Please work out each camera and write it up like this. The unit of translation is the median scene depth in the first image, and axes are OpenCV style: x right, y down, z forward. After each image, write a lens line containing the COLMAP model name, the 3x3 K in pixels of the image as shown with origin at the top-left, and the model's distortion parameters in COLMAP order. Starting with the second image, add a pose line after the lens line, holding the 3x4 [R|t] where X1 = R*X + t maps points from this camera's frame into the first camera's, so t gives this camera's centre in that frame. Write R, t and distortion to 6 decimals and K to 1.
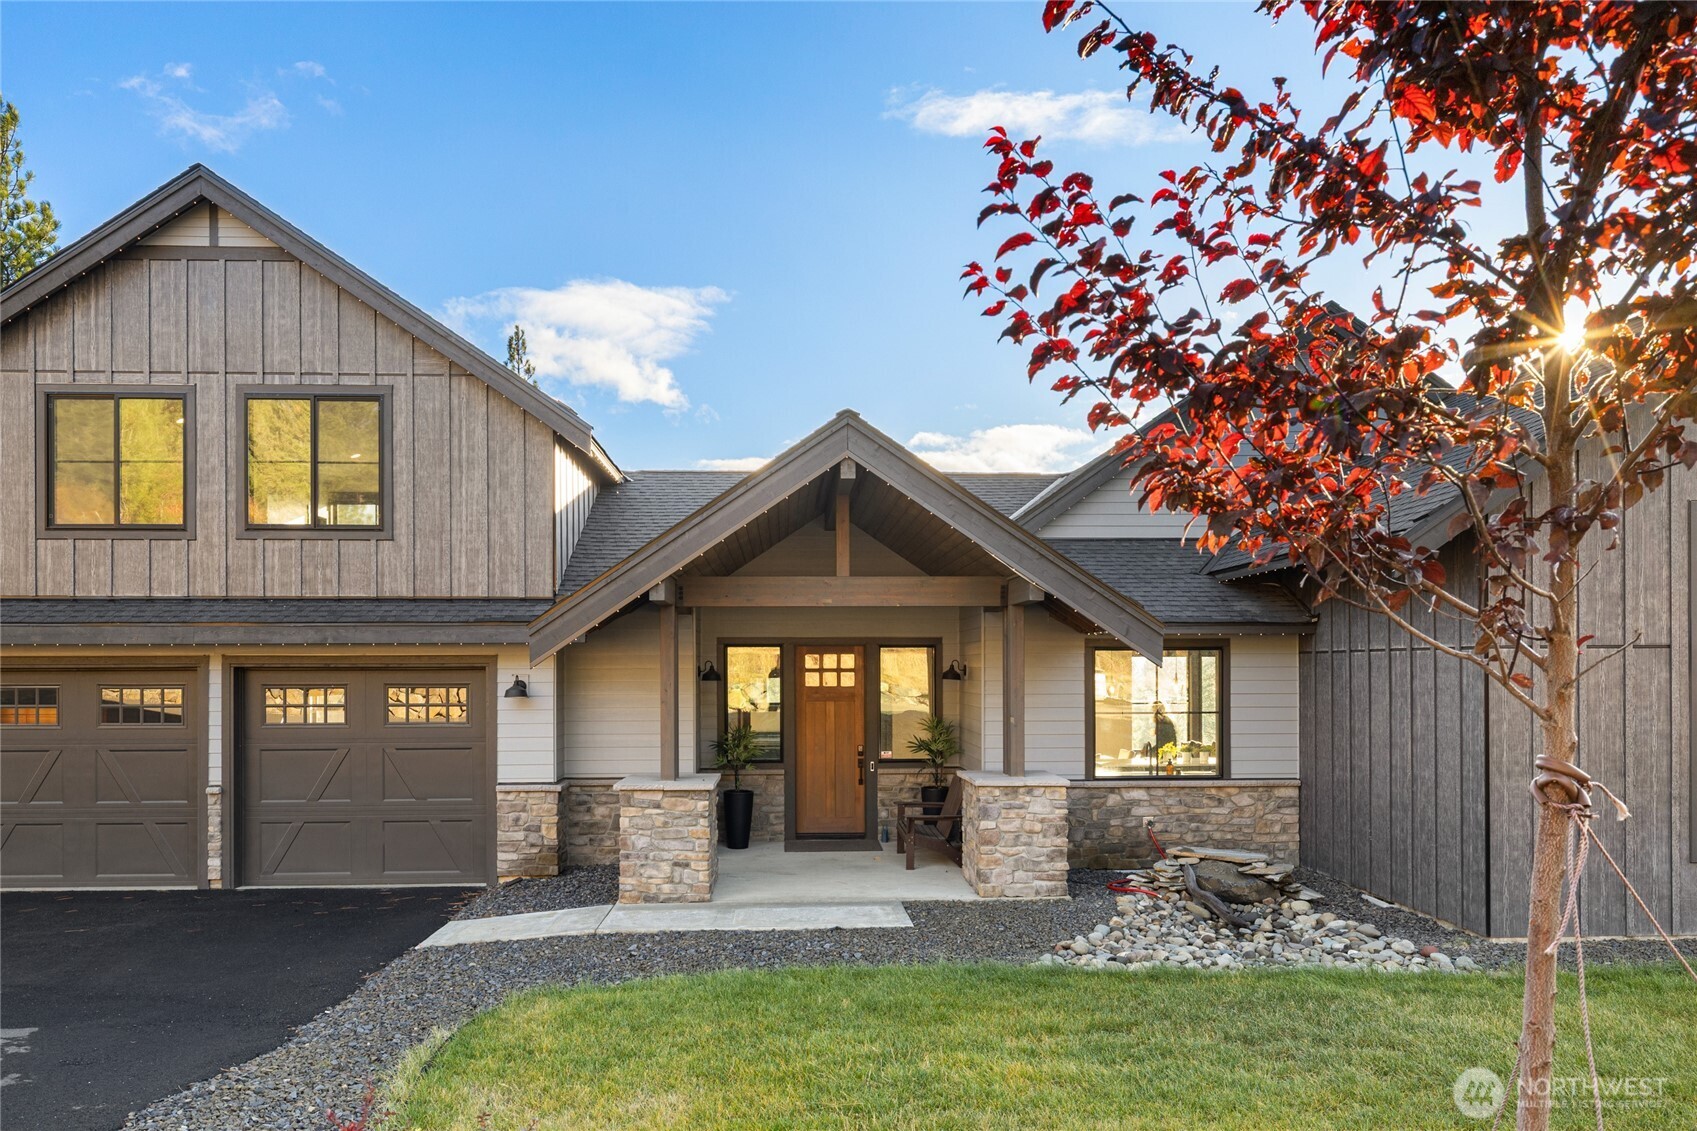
lens RADIAL K [[1228.2, 0, 848.5], [0, 1228.2, 565.5], [0, 0, 1]] dist [-0.001217, 0.001897]
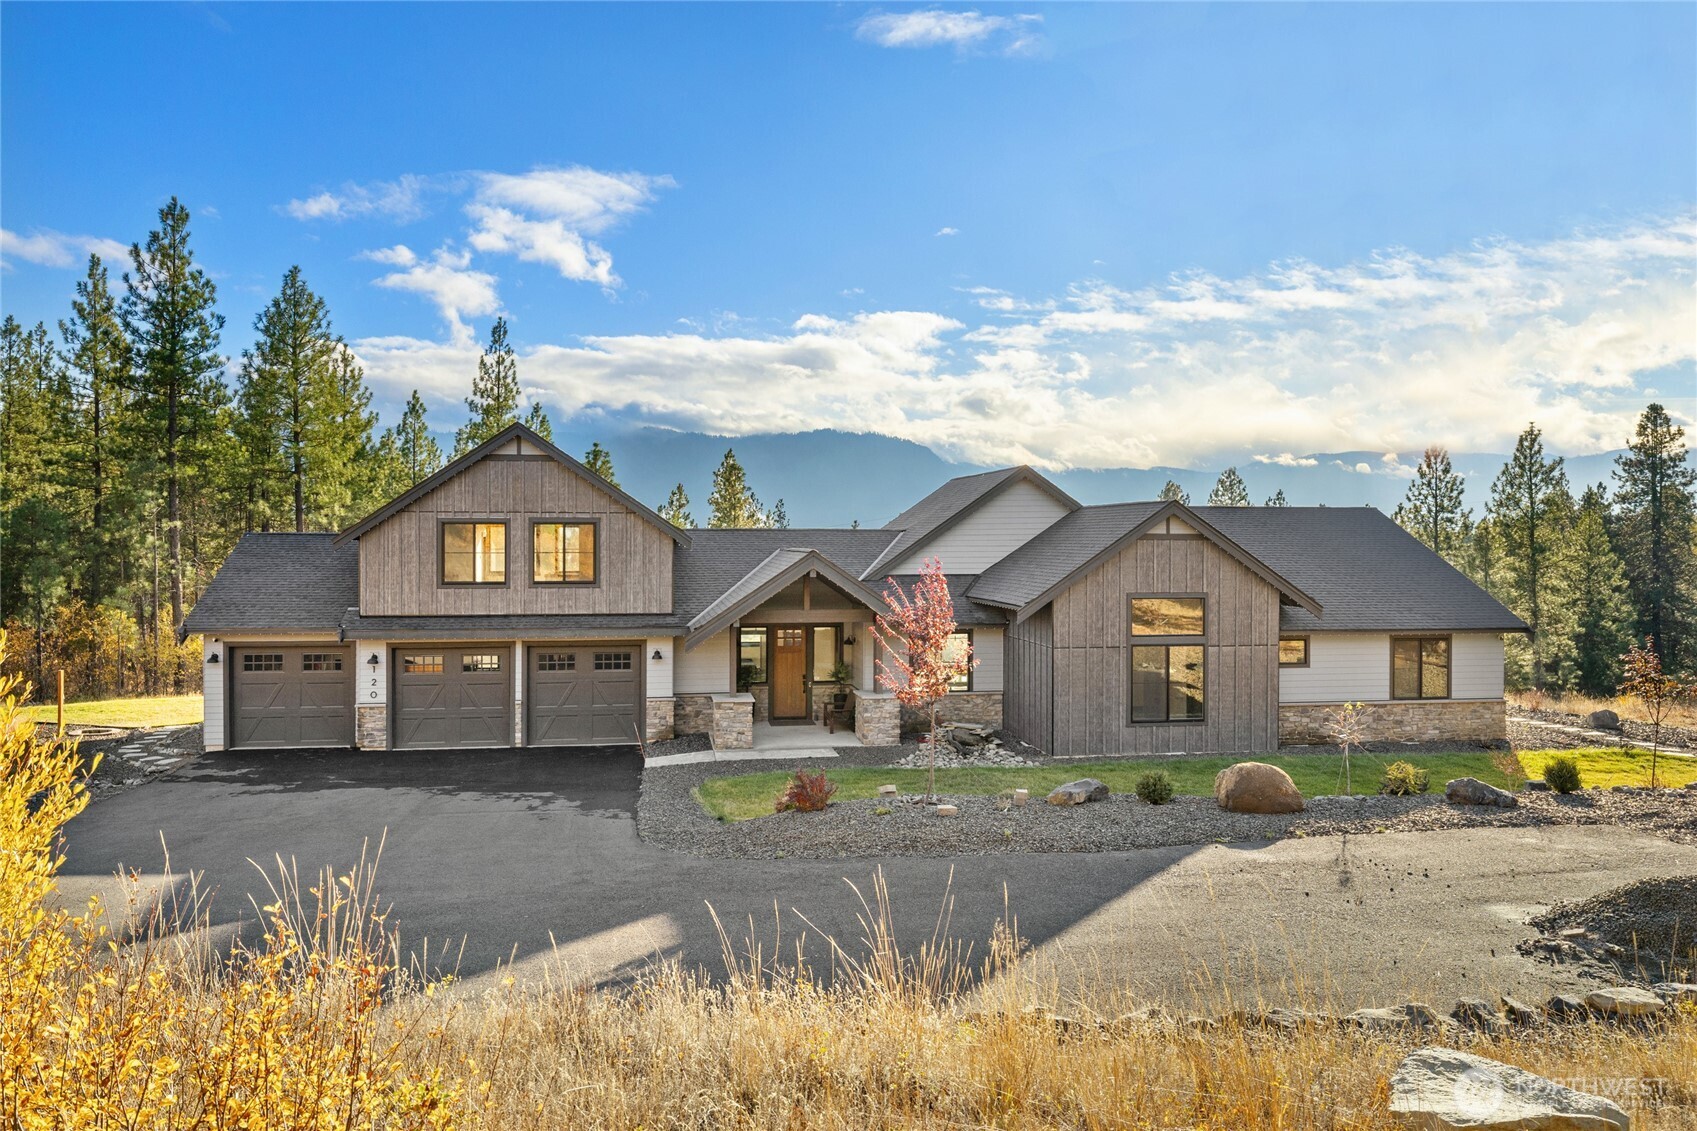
lens RADIAL K [[668.8, 0, 848.5], [0, 668.8, 565.5], [0, 0, 1]] dist [-0.000199, -0.000015]
pose [[0.995757, 0.008751, 0.091600, -0.037337], [-0.008432, 0.999957, -0.003869, -0.062096], [-0.091630, 0.003080, 0.995788, -0.247477]]
